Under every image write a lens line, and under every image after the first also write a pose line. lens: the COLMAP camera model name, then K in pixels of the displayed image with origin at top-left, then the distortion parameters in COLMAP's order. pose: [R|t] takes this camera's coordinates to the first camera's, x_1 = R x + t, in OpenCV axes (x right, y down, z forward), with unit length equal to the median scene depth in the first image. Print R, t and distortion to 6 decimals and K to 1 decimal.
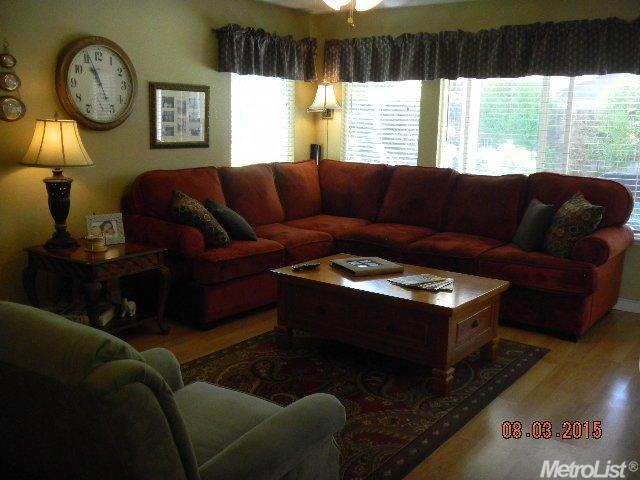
lens RADIAL K [[631.2, 0, 320.0], [0, 631.2, 240.0], [0, 0, 1]] dist [-0.029714, 0.004737]
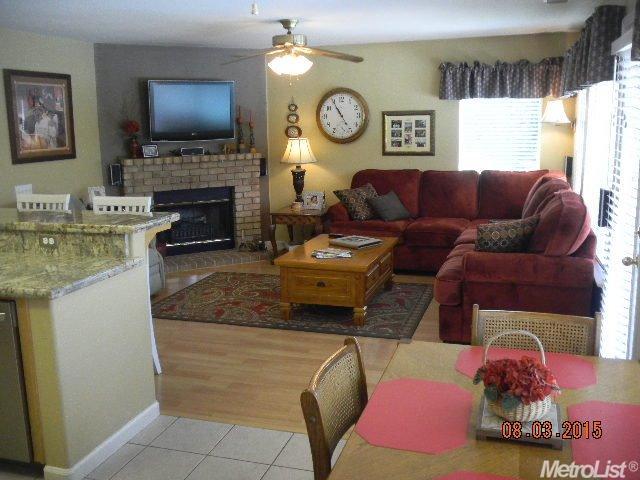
lens RADIAL K [[631.2, 0, 320.0], [0, 631.2, 240.0], [0, 0, 1]] dist [-0.029714, 0.004737]
pose [[0.328346, 0.151386, -0.932347, 1.110078], [-0.151380, 0.982748, 0.106258, -0.082609], [0.932348, 0.106249, 0.345598, 0.355589]]
